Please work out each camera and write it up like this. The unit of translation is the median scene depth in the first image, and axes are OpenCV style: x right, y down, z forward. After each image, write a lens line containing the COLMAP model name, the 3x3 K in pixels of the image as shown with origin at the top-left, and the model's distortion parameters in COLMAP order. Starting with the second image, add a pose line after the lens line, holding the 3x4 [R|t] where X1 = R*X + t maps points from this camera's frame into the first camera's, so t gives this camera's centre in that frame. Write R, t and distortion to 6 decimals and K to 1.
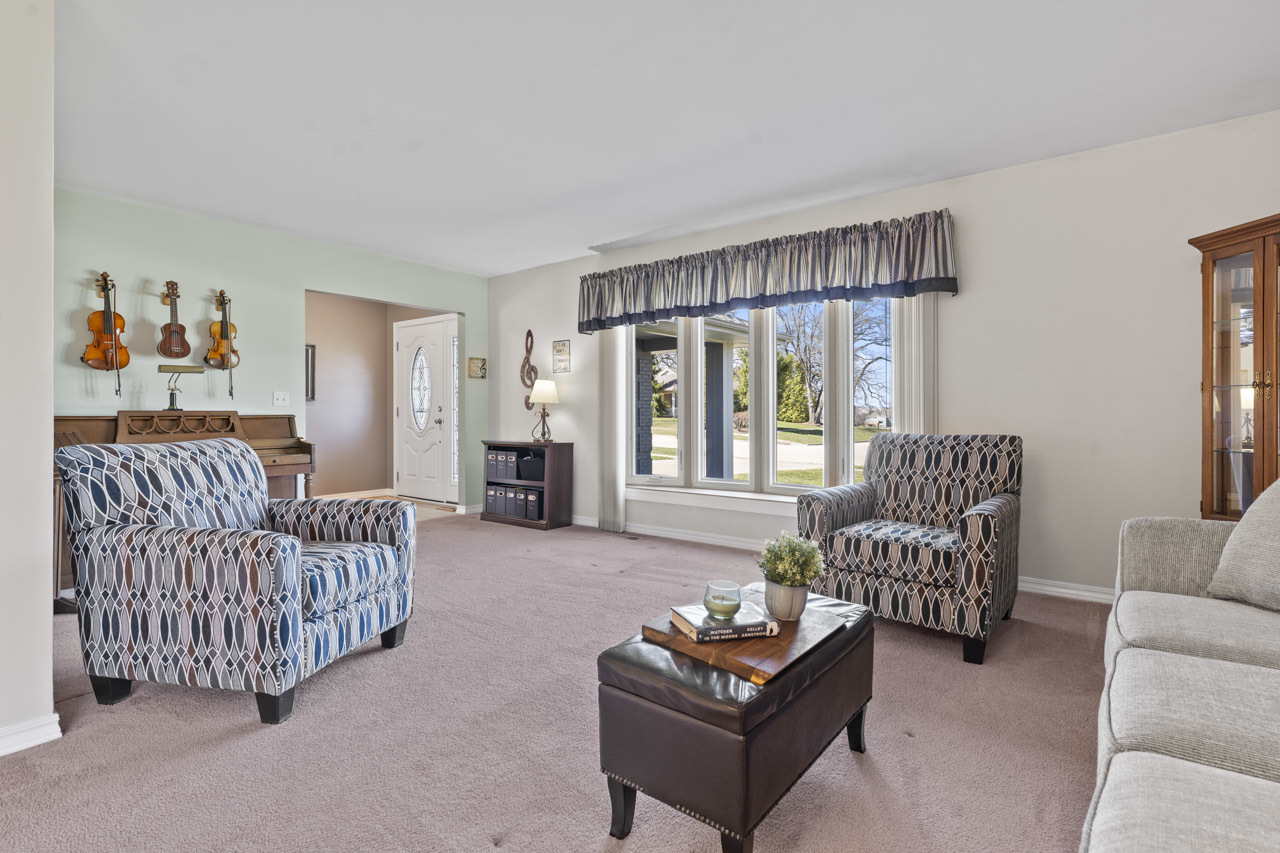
lens RADIAL K [[617.8, 0, 633.5], [0, 617.8, 411.1], [0, 0, 1]] dist [0.001617, -0.000140]
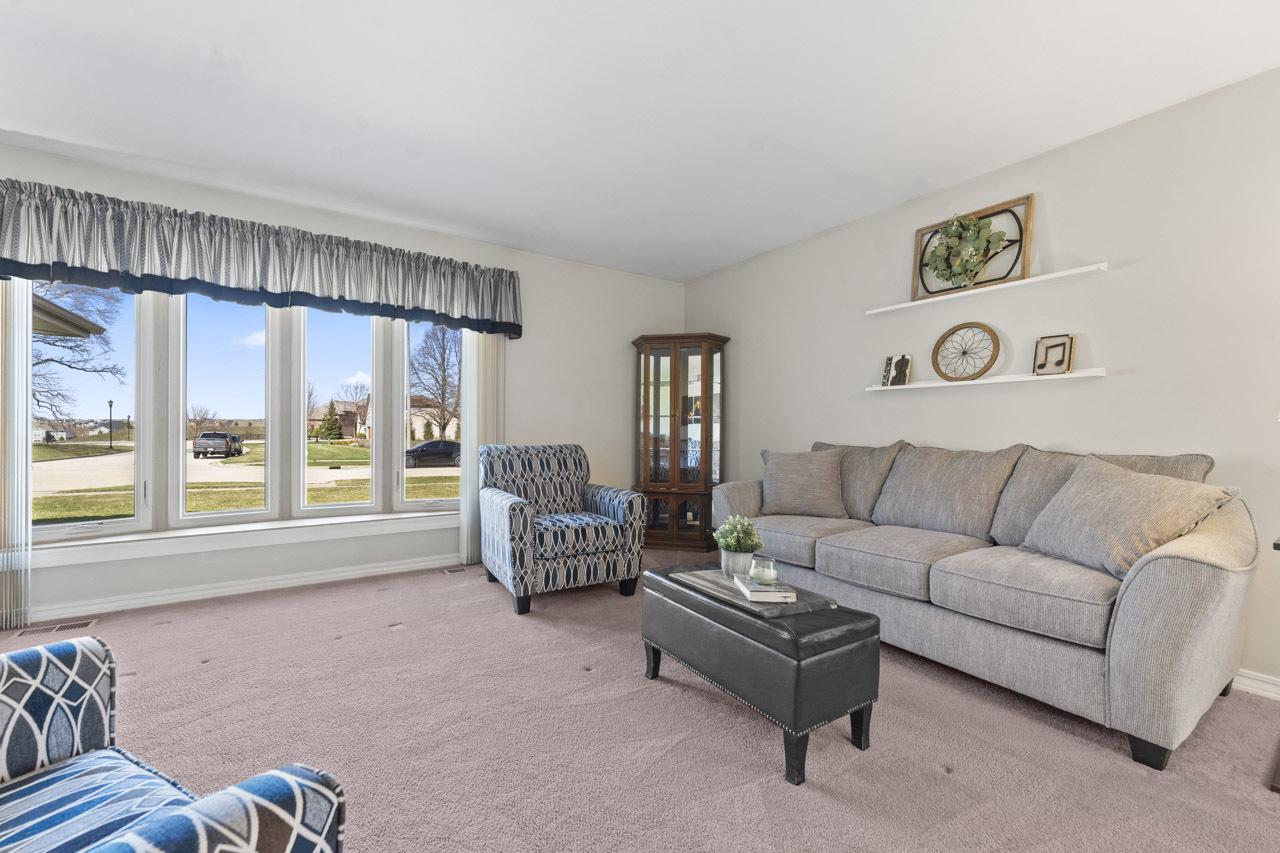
lens RADIAL K [[517.5, 0, 638.0], [0, 517.5, 432.8], [0, 0, 1]] dist [-0.001564, 0.001356]
pose [[0.317512, -0.003279, 0.948249, -0.354899], [-0.008193, 0.999947, 0.006201, 0.001902], [-0.948219, -0.009738, 0.317468, 0.327660]]
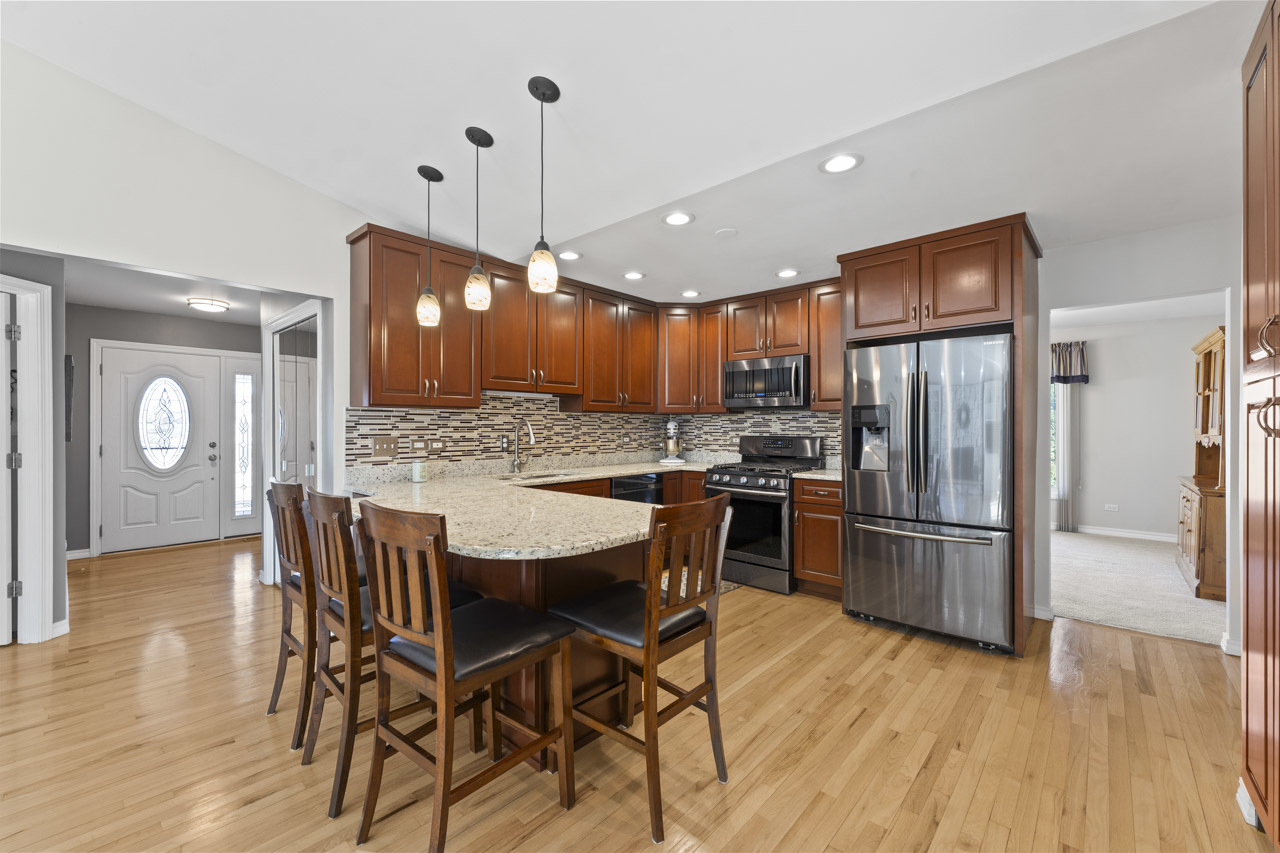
lens RADIAL K [[517.5, 0, 634.0], [0, 517.5, 426.6], [0, 0, 1]] dist [-0.001564, 0.001356]
pose [[0.068583, -0.001043, 0.997645, -1.669554], [0.000595, 0.999999, 0.001004, -0.050985], [-0.997645, 0.000525, 0.068583, 0.438325]]
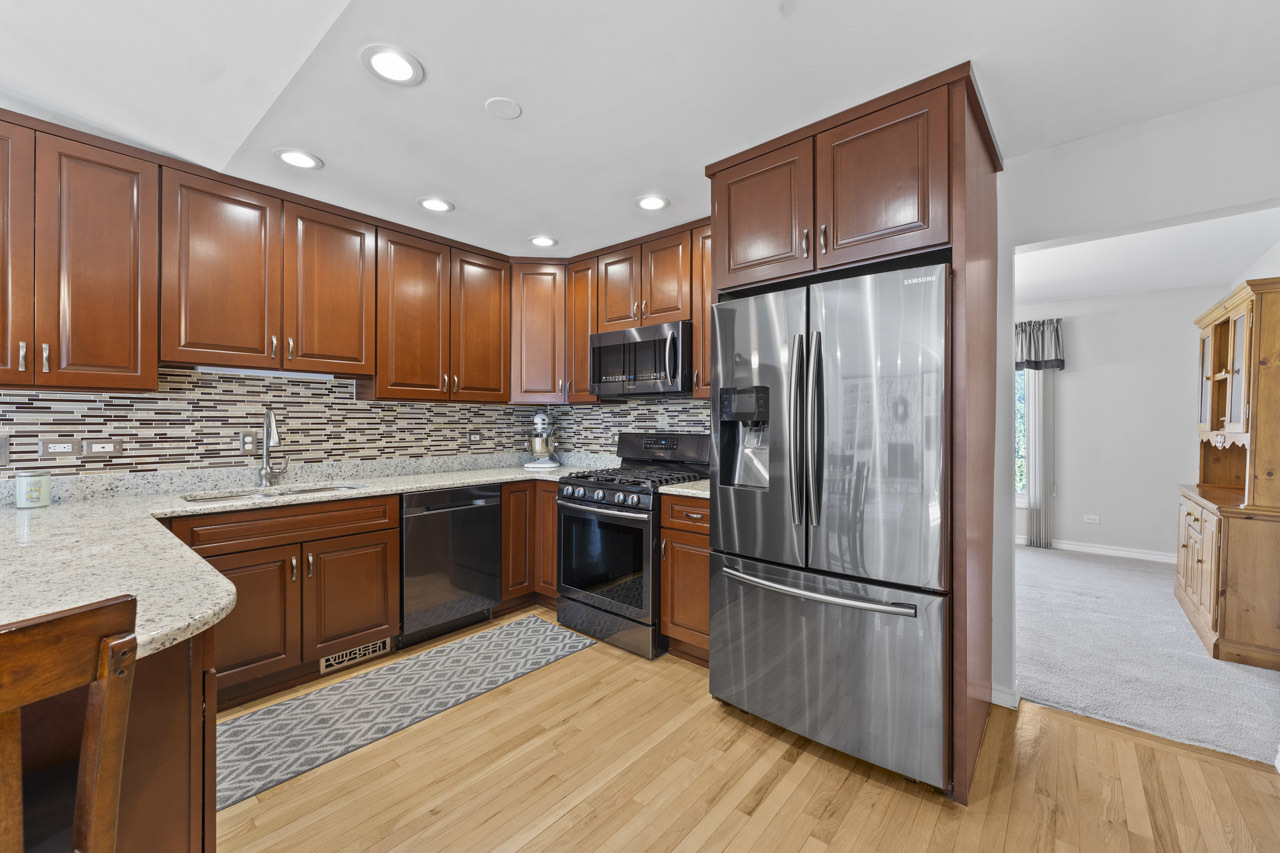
lens RADIAL K [[517.5, 0, 636.9], [0, 517.5, 420.8], [0, 0, 1]] dist [-0.001564, 0.001356]
pose [[0.034032, 0.001953, 0.999419, -1.396523], [-0.000200, 0.999998, -0.001947, -0.047918], [-0.999421, -0.000134, 0.034032, 0.238068]]
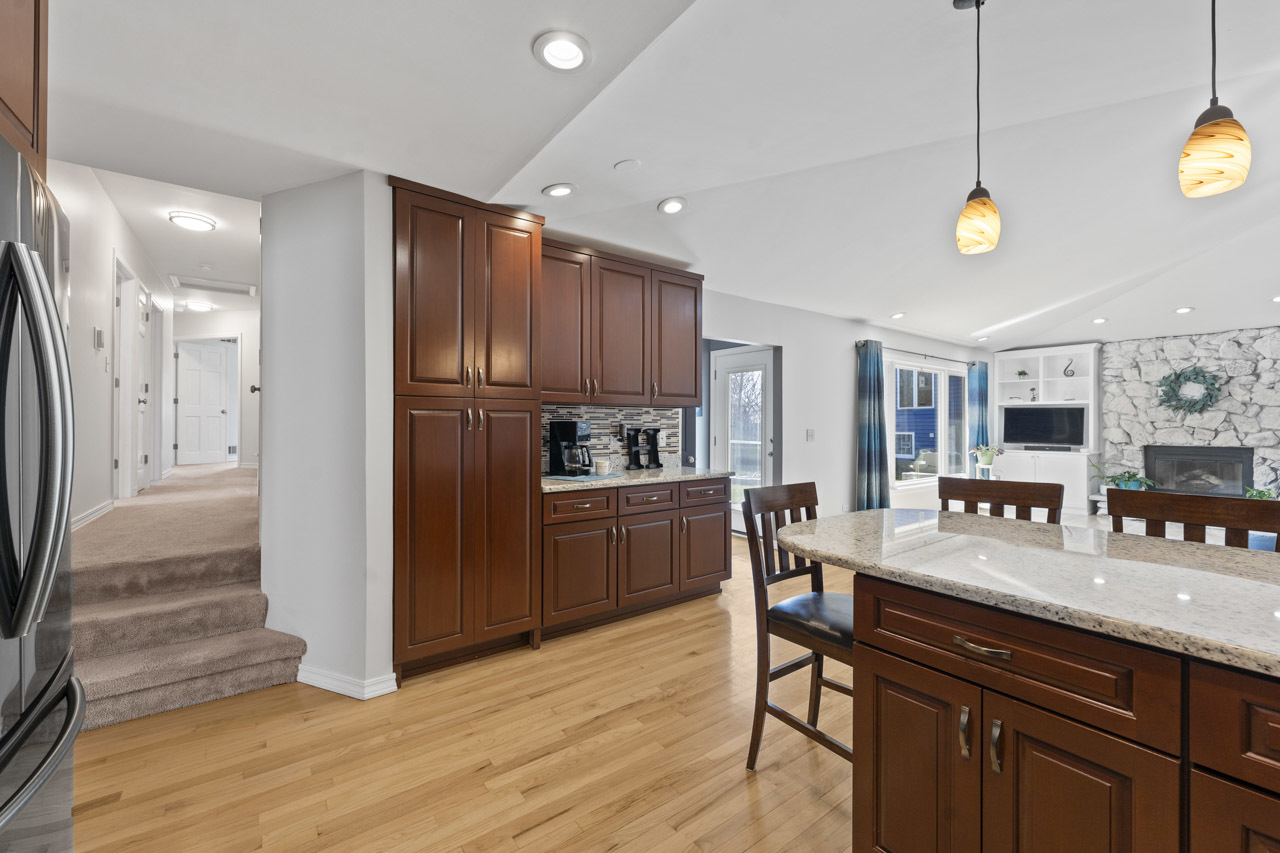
lens RADIAL K [[517.5, 0, 637.4], [0, 517.5, 423.5], [0, 0, 1]] dist [-0.001564, 0.001356]
pose [[-0.256179, -0.005563, -0.966613, -0.814822], [-0.002557, 0.999984, -0.005077, -0.048510], [0.966626, 0.001171, -0.256189, 0.413964]]
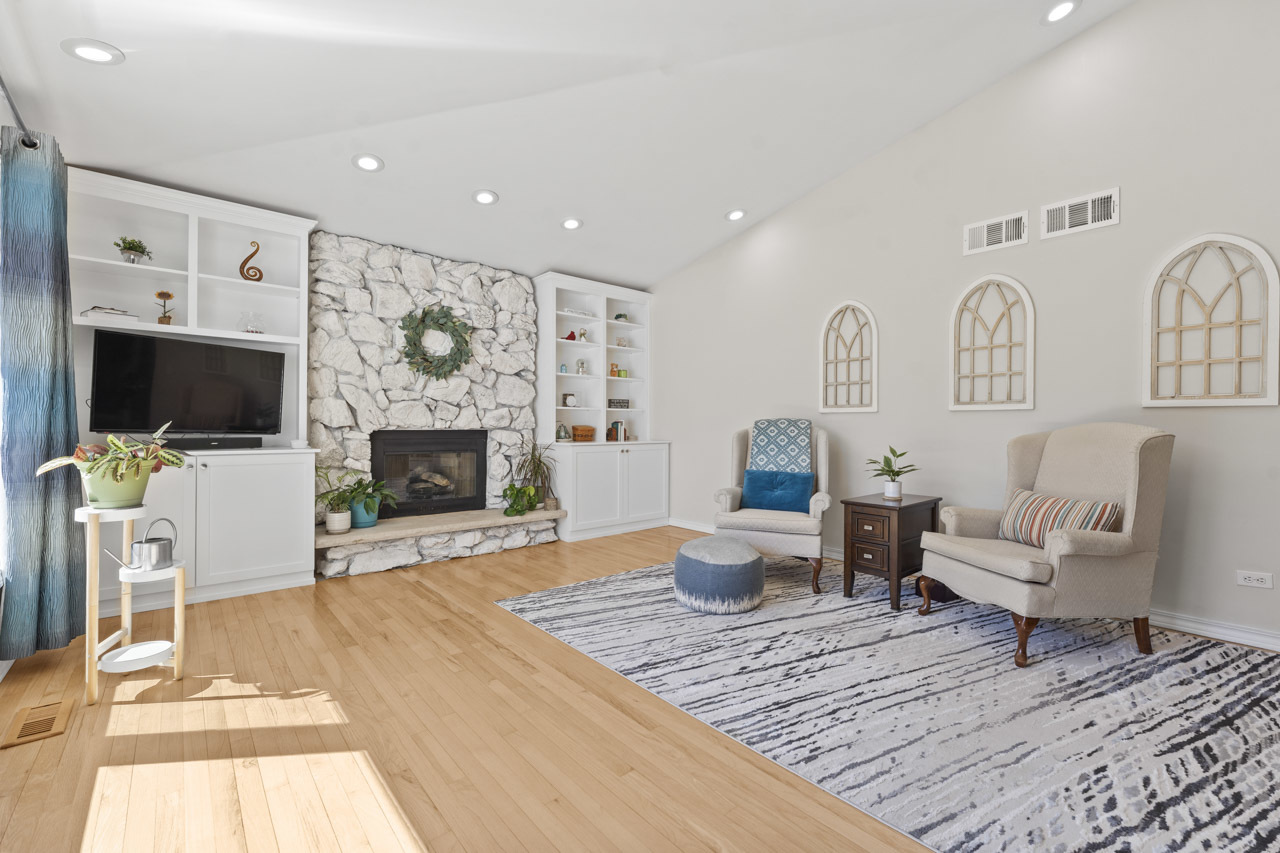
lens RADIAL K [[540.5, 0, 631.0], [0, 540.5, 428.7], [0, 0, 1]] dist [-0.000681, 0.001415]
pose [[0.978721, 0.005156, -0.205131, -2.133468], [-0.004442, 0.999982, 0.003941, -0.001708], [0.205148, -0.002946, 0.978727, 0.686282]]
